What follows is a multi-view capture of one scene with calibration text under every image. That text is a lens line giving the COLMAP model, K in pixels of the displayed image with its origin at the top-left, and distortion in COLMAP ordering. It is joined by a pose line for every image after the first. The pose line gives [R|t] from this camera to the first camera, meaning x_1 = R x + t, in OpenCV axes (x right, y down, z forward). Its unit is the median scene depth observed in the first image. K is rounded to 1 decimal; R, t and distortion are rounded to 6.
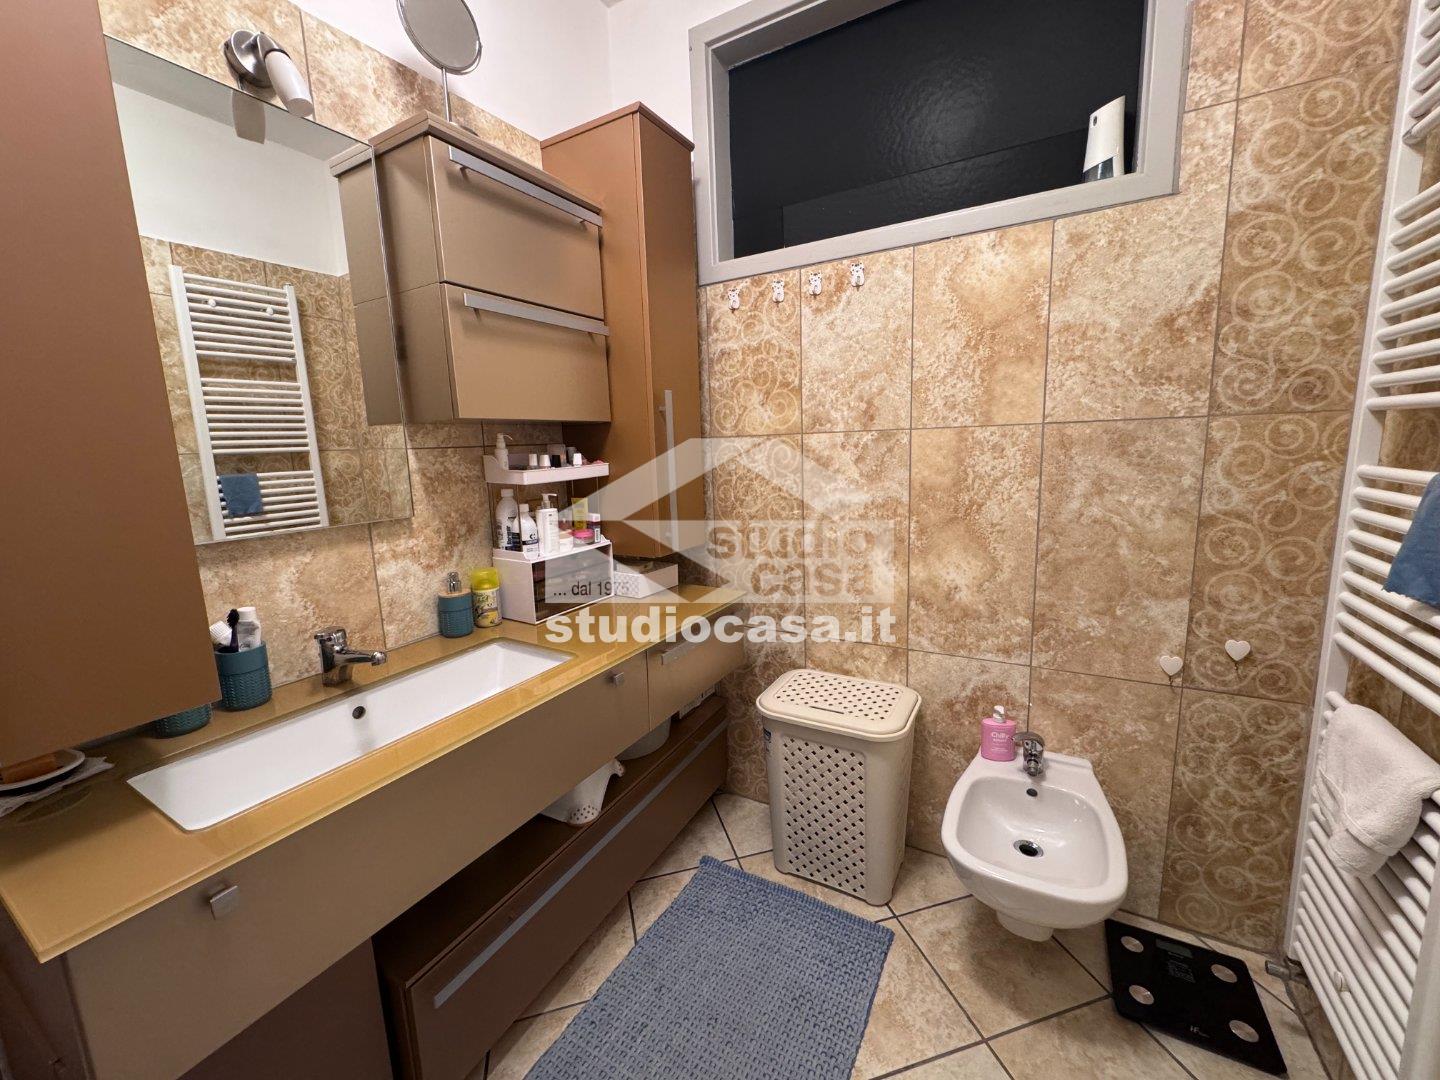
lens RADIAL K [[577.4, 0, 710.5], [0, 577.4, 539.3], [0, 0, 1]] dist [-0.003606, -0.000672]
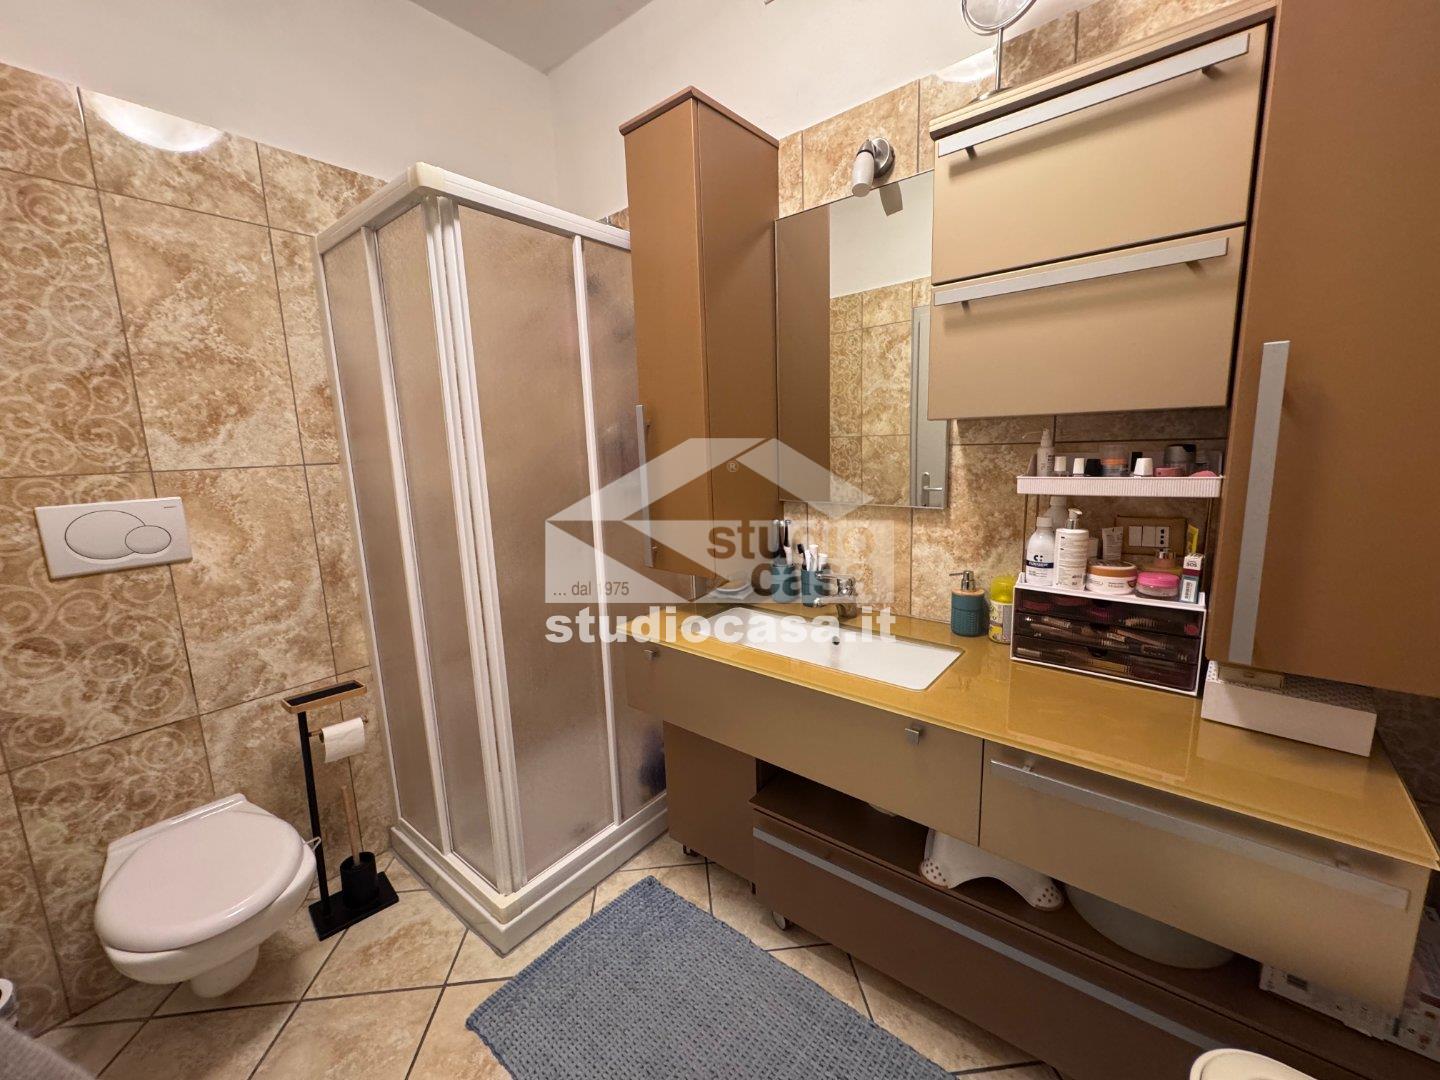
lens RADIAL K [[577.4, 0, 714.4], [0, 577.4, 536.3], [0, 0, 1]] dist [-0.003606, -0.000672]
pose [[-0.164376, 0.205203, -0.964817, 0.582326], [-0.118740, 0.966893, 0.225875, -0.176167], [0.979225, 0.151691, -0.134568, 0.713848]]
